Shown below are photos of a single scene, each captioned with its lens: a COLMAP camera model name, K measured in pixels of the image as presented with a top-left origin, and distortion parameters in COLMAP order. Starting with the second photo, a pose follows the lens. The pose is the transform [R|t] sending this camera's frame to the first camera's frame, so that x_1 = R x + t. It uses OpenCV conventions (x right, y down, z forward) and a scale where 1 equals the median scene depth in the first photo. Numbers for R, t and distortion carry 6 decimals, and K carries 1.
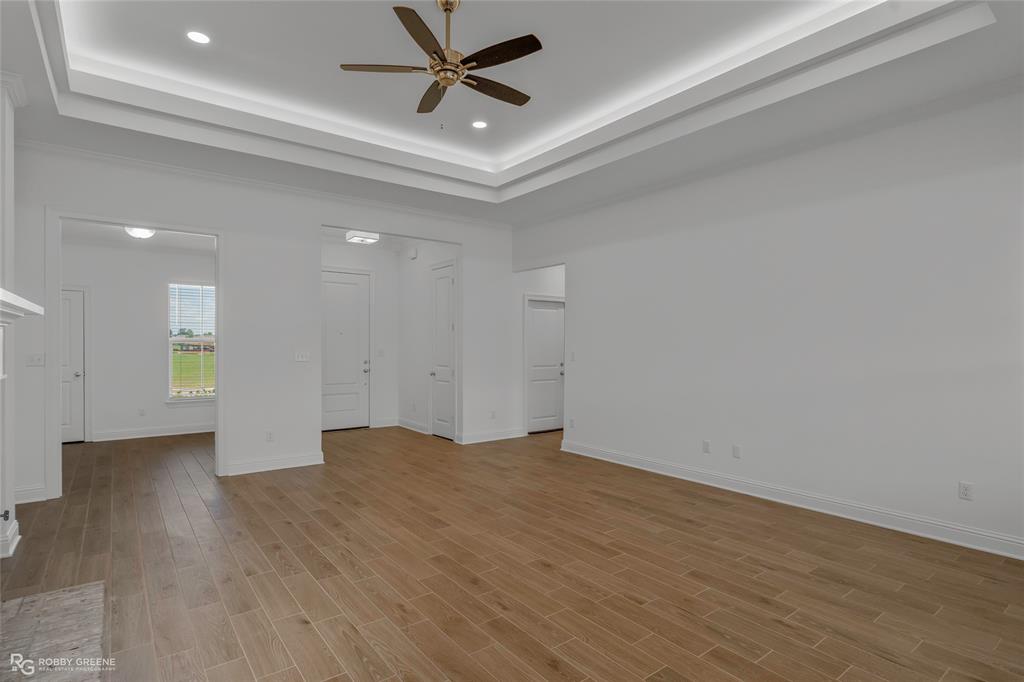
lens RADIAL K [[520.2, 0, 512.0], [0, 520.2, 341.0], [0, 0, 1]] dist [-0.001309, -0.000269]
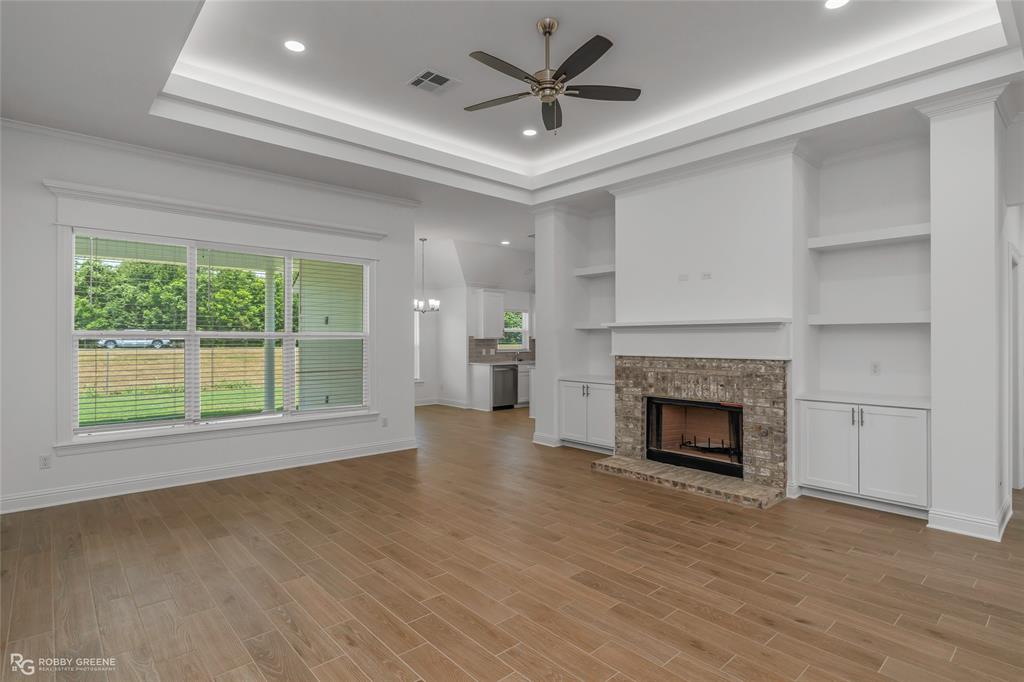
lens RADIAL K [[520.2, 0, 512.0], [0, 520.2, 341.0], [0, 0, 1]] dist [-0.001309, -0.000269]
pose [[-0.996860, -0.002734, -0.079134, 0.033964], [-0.002555, 0.999994, -0.002370, 0.012028], [0.079140, -0.002161, -0.996861, 2.060682]]
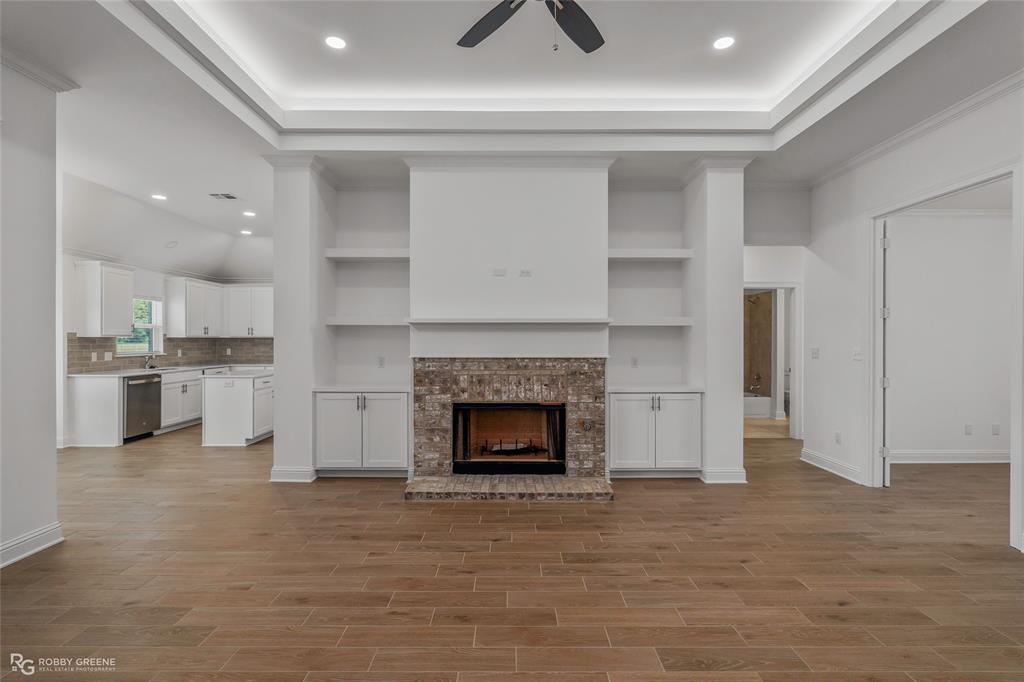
lens RADIAL K [[476.9, 0, 512.0], [0, 476.9, 341.0], [0, 0, 1]] dist [-0.003348, -0.000001]
pose [[-0.605980, -0.000013, -0.795480, 0.447562], [0.000732, 1.000000, -0.000573, 0.009844], [0.795479, -0.000930, -0.605980, 1.380099]]
